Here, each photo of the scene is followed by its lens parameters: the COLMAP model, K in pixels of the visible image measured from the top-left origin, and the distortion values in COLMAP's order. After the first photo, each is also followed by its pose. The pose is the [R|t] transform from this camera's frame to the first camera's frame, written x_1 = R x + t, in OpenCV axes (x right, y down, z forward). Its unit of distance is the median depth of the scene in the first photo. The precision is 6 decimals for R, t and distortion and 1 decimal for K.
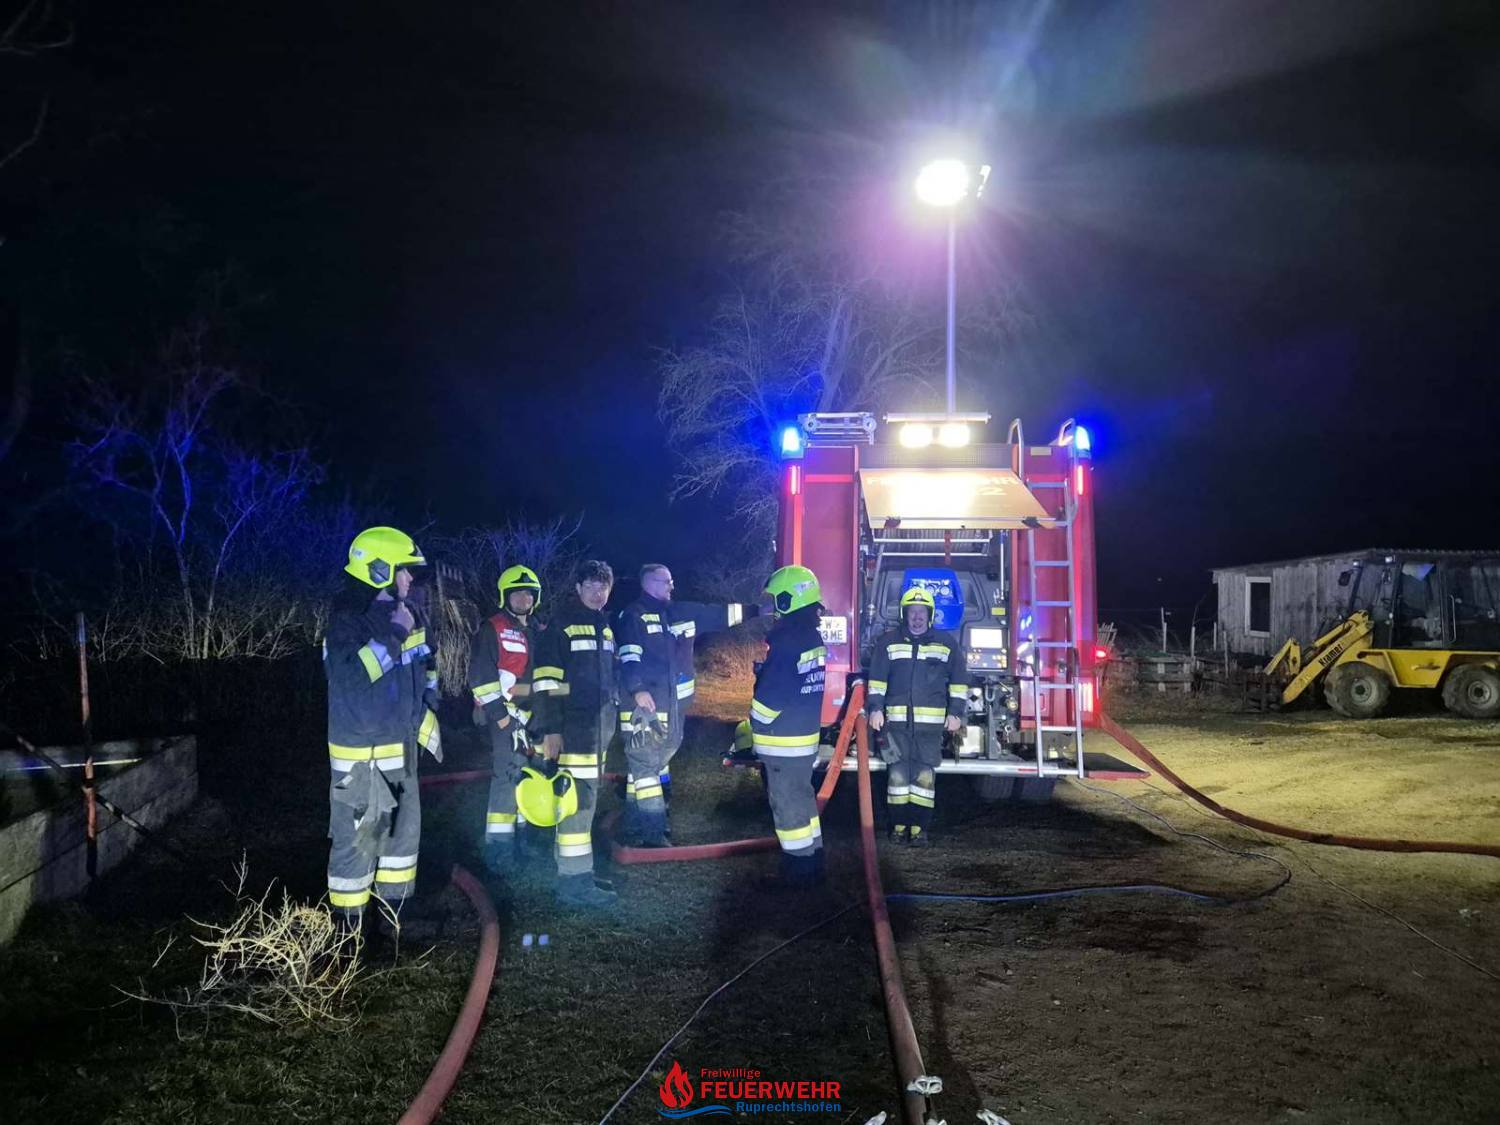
lens RADIAL K [[990.7, 0, 743.1], [0, 990.7, 569.2], [0, 0, 1]] dist [0.063758, -0.035652]
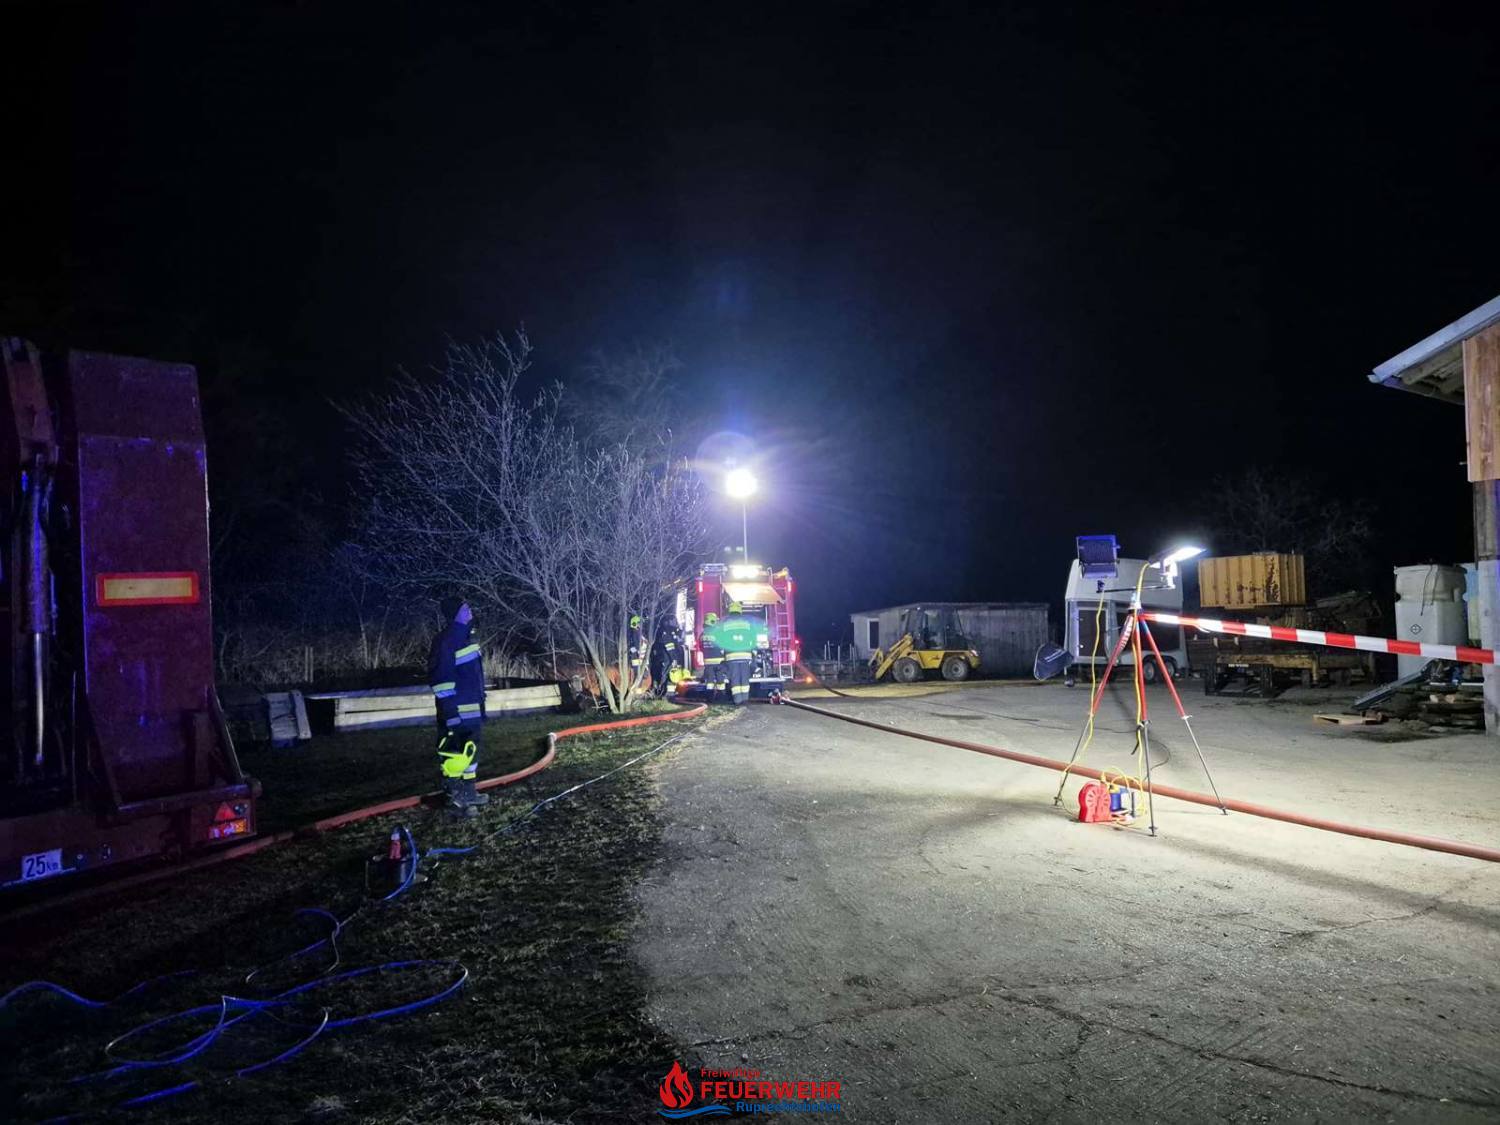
lens RADIAL K [[990.7, 0, 749.4], [0, 990.7, 563.2], [0, 0, 1]] dist [0.063758, -0.035652]
pose [[0.952753, -0.002567, 0.303735, -0.337631], [0.019879, 0.998347, -0.053920, 0.001126], [-0.303094, 0.057411, 0.951230, -0.894236]]
